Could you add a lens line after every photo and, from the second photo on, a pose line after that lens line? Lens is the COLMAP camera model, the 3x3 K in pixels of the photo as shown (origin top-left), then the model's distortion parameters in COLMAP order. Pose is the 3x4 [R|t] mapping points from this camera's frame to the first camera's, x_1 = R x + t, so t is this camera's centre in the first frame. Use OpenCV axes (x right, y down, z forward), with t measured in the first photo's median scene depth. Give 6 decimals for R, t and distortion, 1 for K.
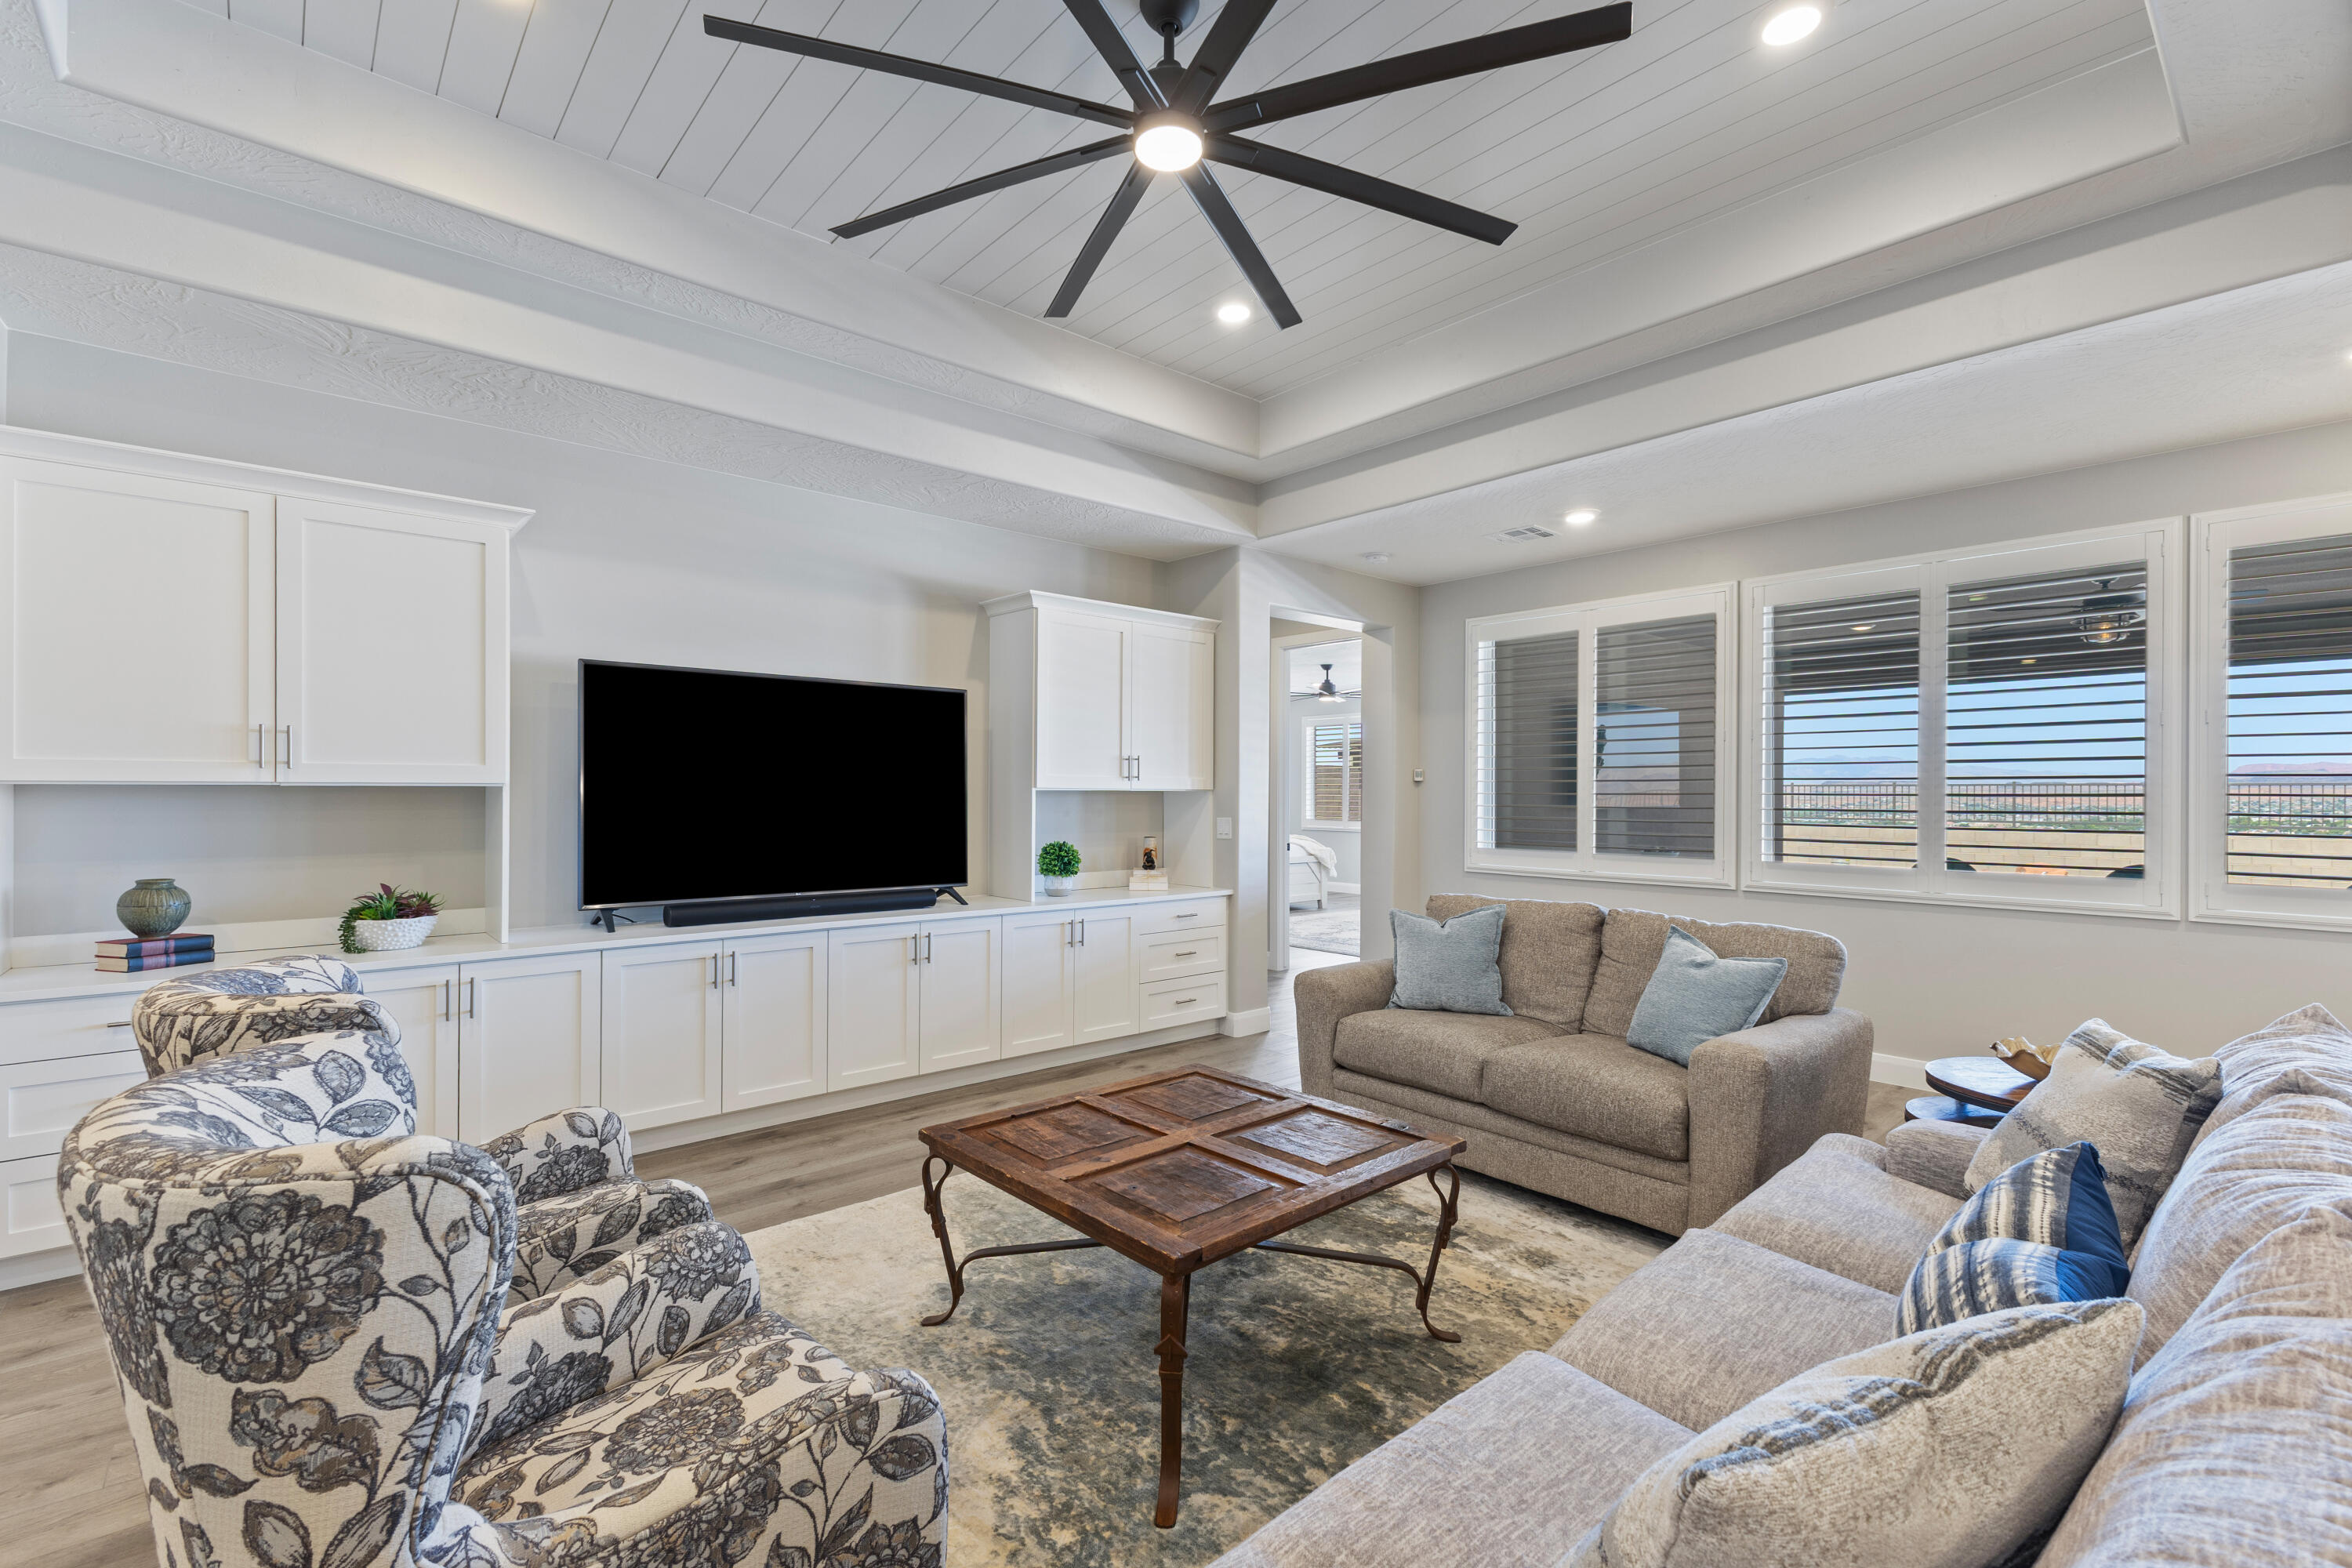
lens RADIAL K [[1032.3, 0, 1182.0], [0, 1032.3, 804.2], [0, 0, 1]] dist [0.014405, -0.006391]
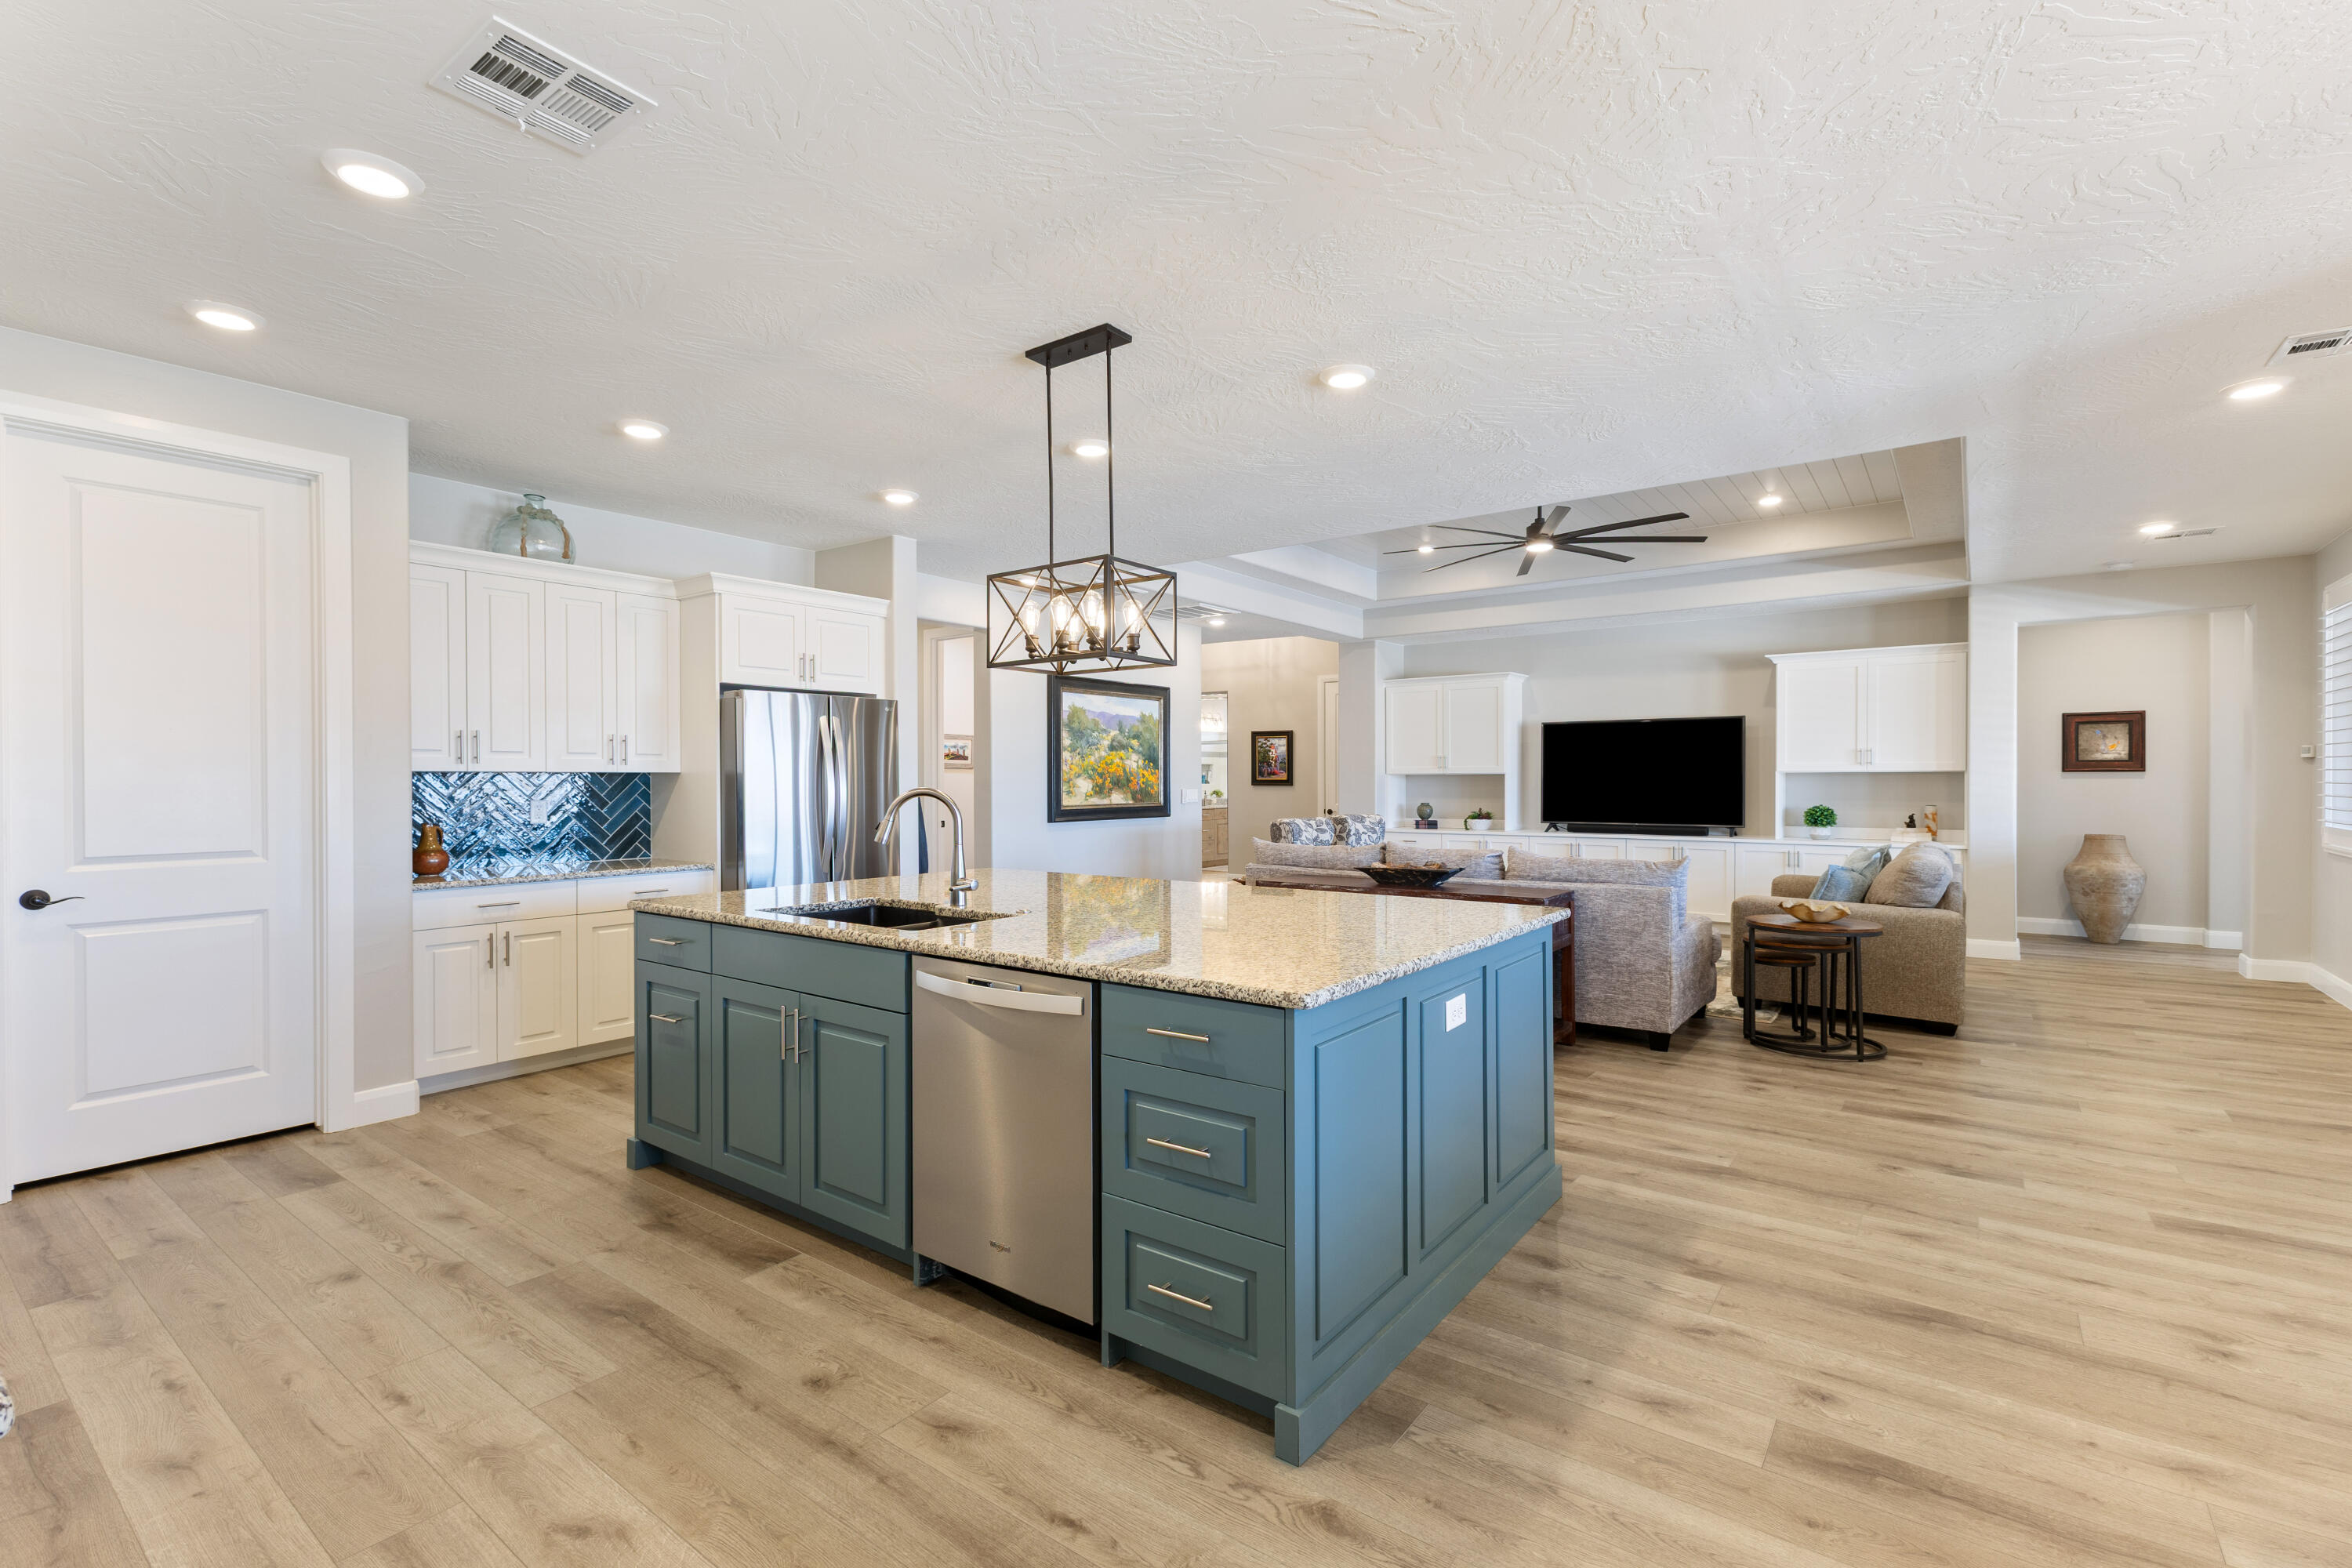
lens RADIAL K [[1032.3, 0, 1146.5], [0, 1032.3, 772.9], [0, 0, 1]] dist [0.014405, -0.006391]
pose [[0.167871, -0.012933, -0.985724, 1.341445], [-0.007081, 0.999872, -0.014324, 0.018753], [0.985783, 0.009384, 0.167758, -0.279321]]
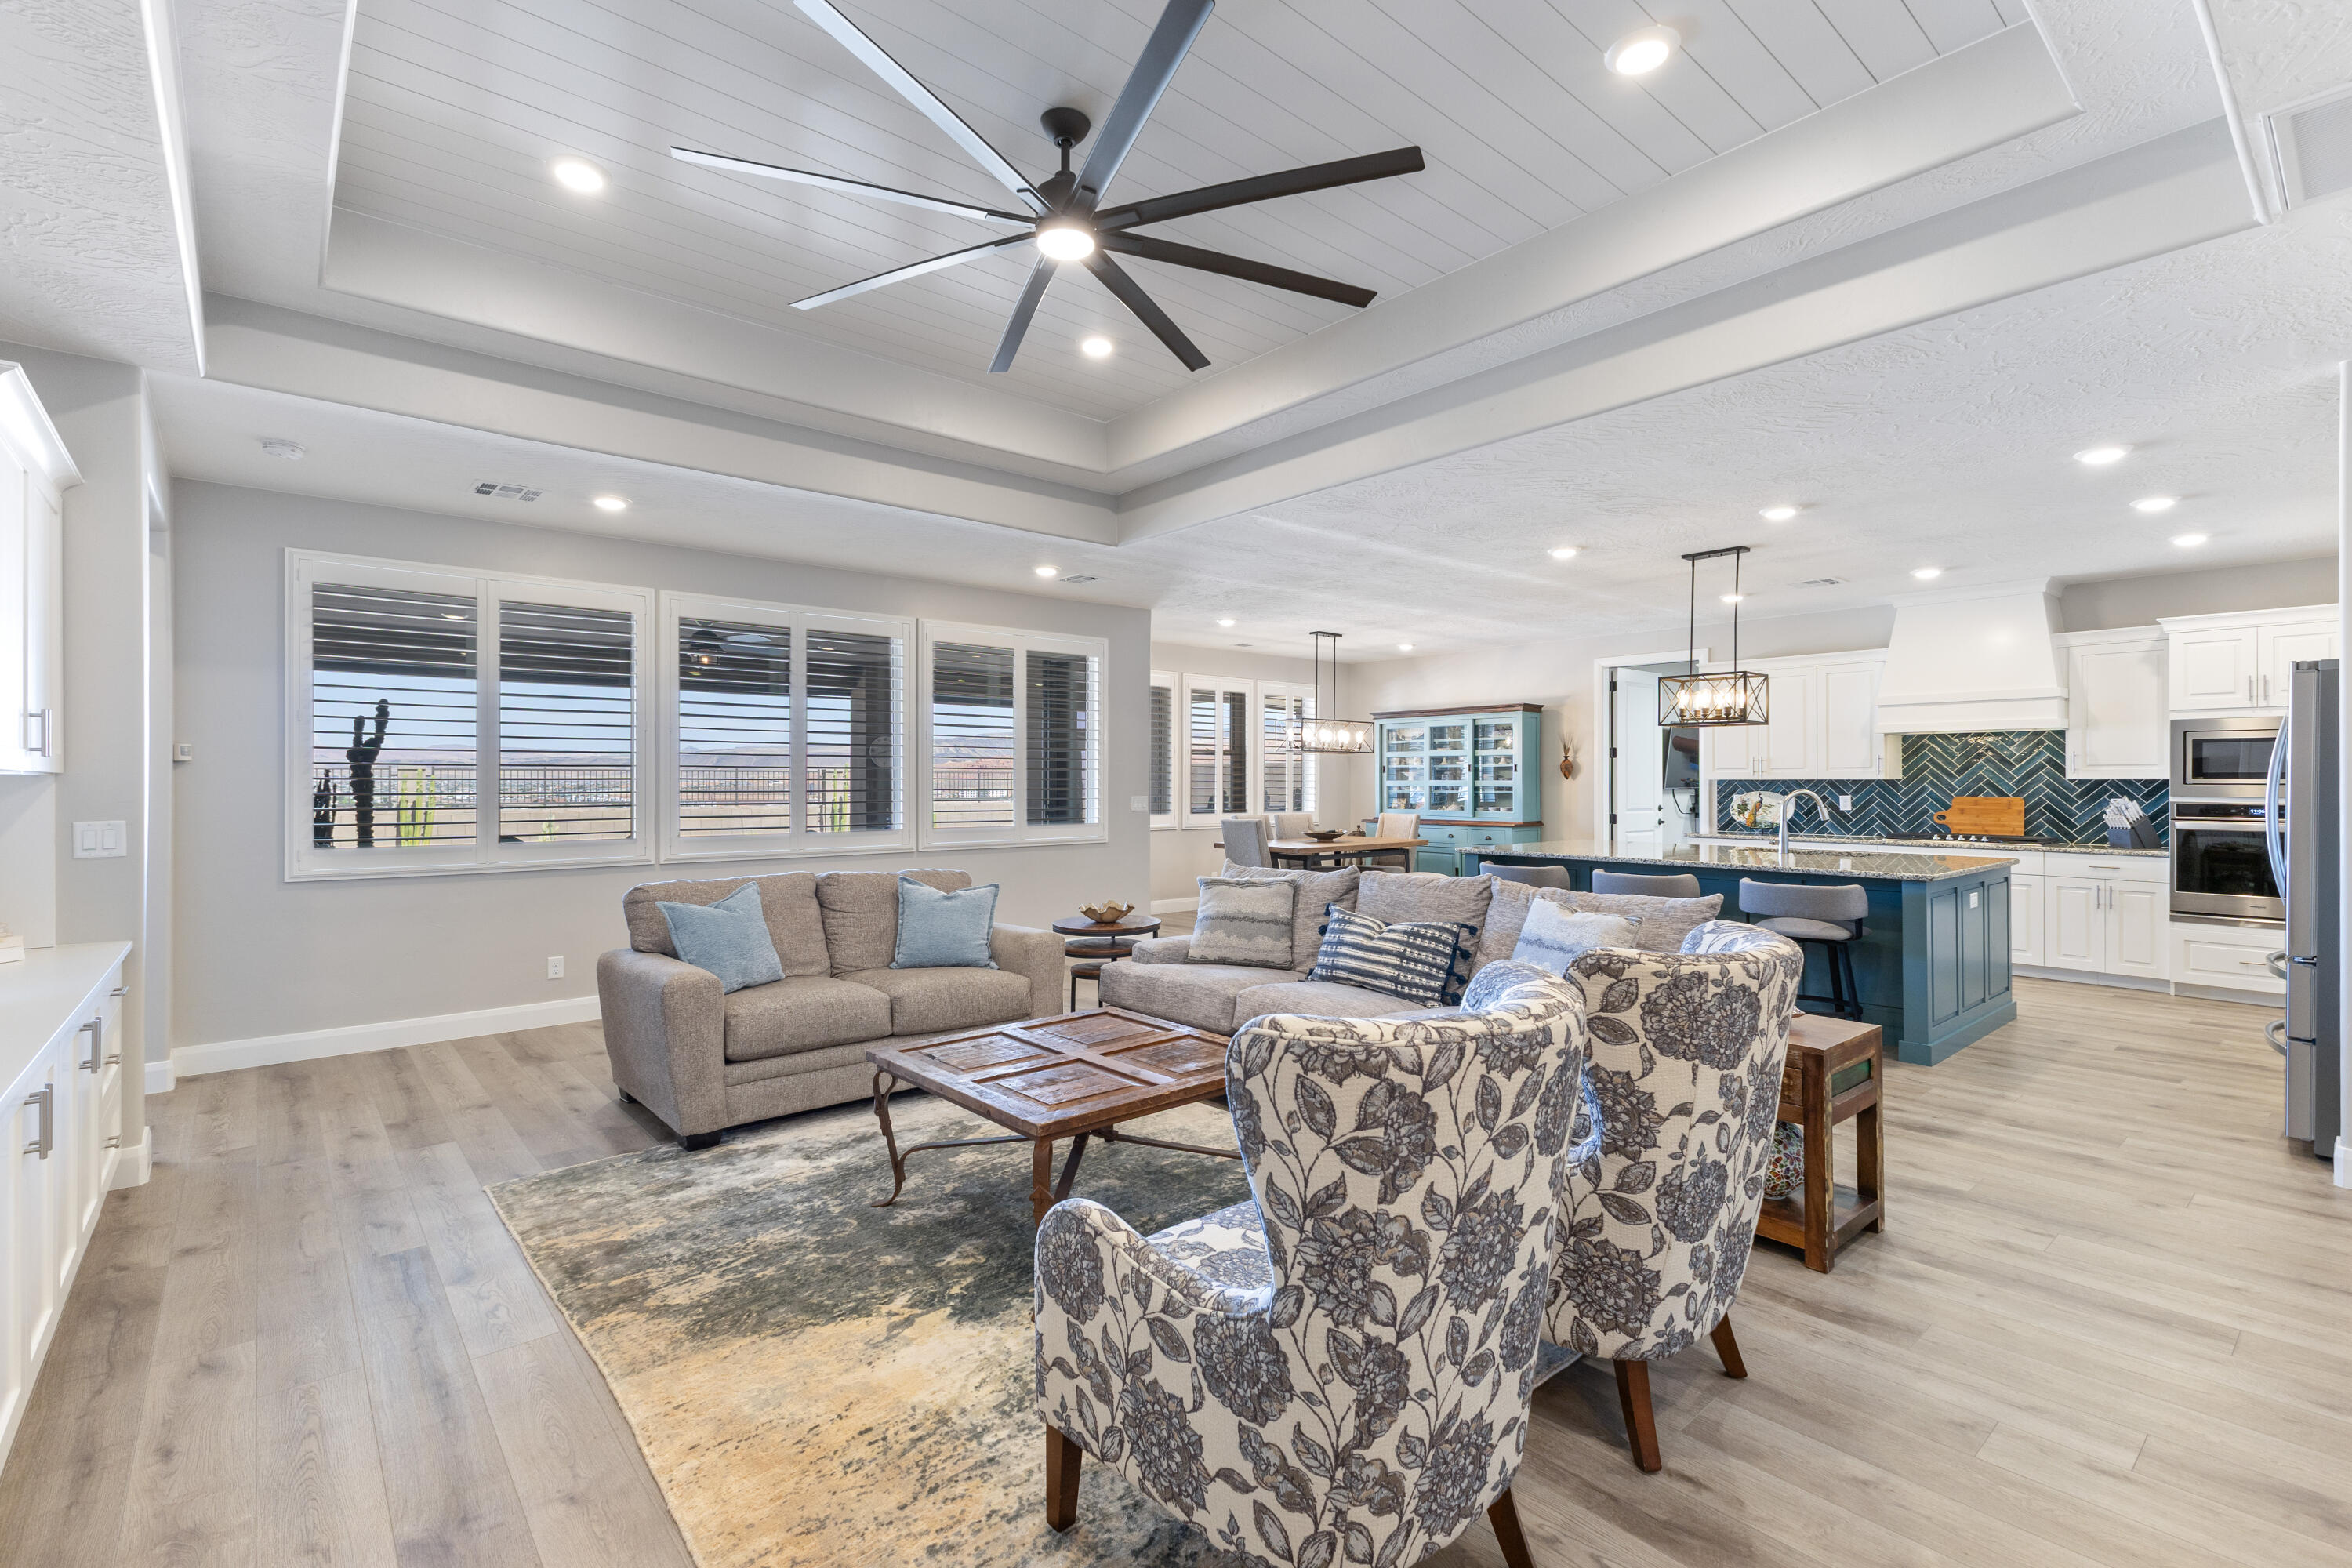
lens RADIAL K [[1032.3, 0, 1189.1], [0, 1032.3, 784.5], [0, 0, 1]] dist [0.014405, -0.006391]
pose [[-0.003450, -0.008303, 0.999960, -0.640424], [0.010891, 0.999906, 0.008340, -0.006633], [-0.999935, 0.010919, -0.003359, 0.456768]]
